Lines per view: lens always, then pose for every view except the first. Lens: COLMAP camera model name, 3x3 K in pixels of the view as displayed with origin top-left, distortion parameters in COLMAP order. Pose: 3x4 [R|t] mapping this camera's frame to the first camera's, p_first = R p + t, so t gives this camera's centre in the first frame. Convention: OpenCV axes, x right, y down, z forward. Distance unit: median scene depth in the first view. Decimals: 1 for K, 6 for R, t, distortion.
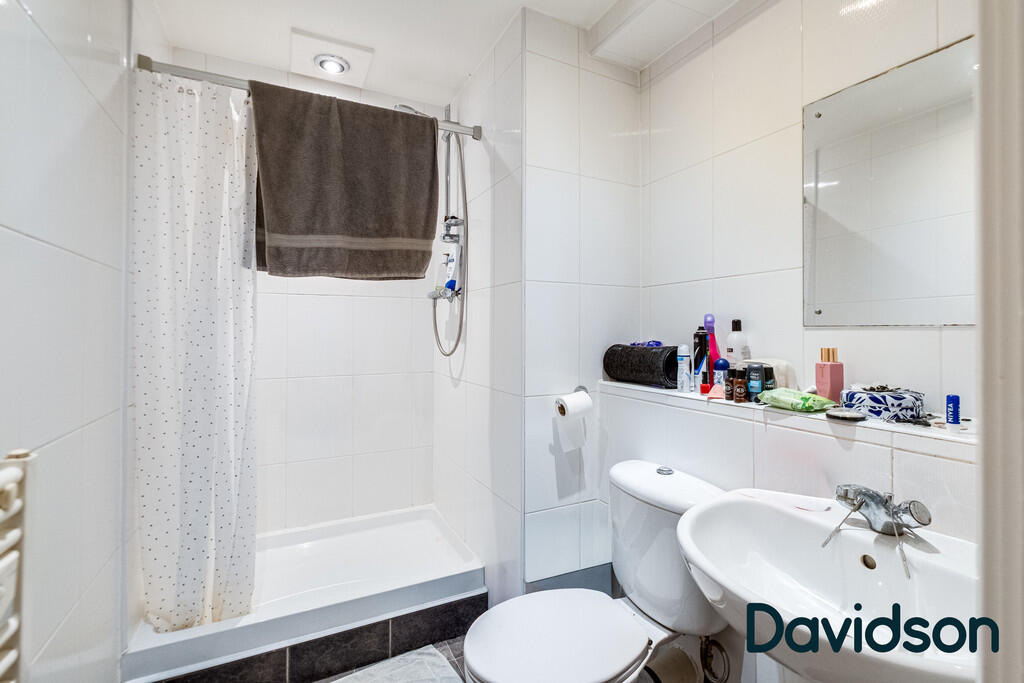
lens RADIAL K [[476.4, 0, 513.3], [0, 476.4, 320.8], [0, 0, 1]] dist [-0.000857, -0.000173]
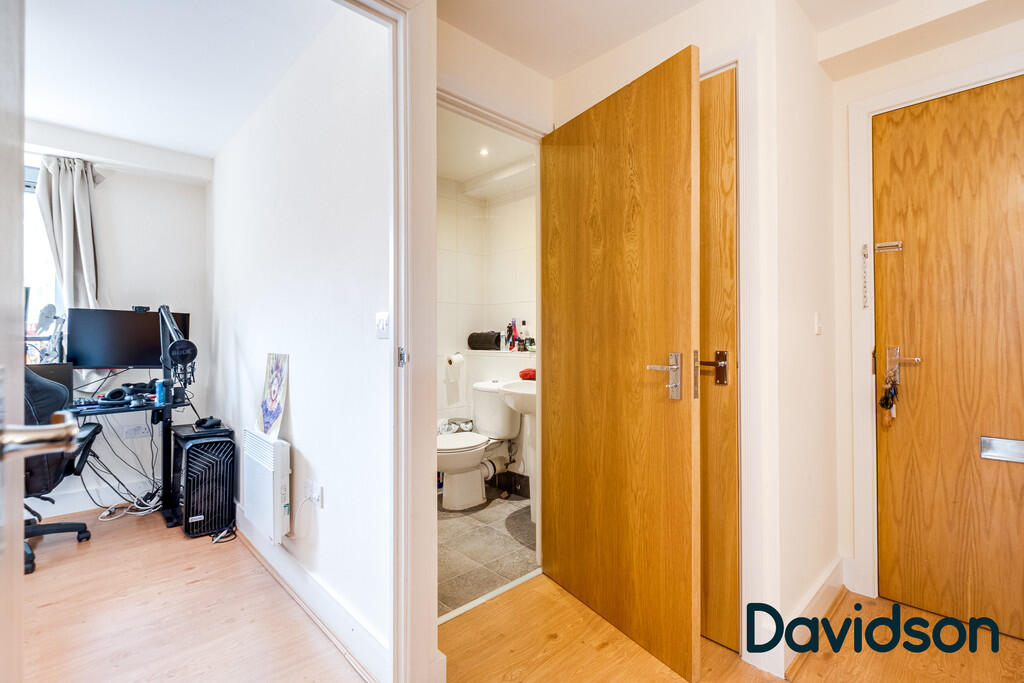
lens RADIAL K [[476.4, 0, 513.3], [0, 476.4, 320.8], [0, 0, 1]] dist [-0.000857, -0.000173]
pose [[0.947383, 0.002191, 0.320096, -0.344154], [0.002544, 0.999893, -0.014373, 0.033549], [-0.320093, 0.014431, 0.947276, -1.236891]]
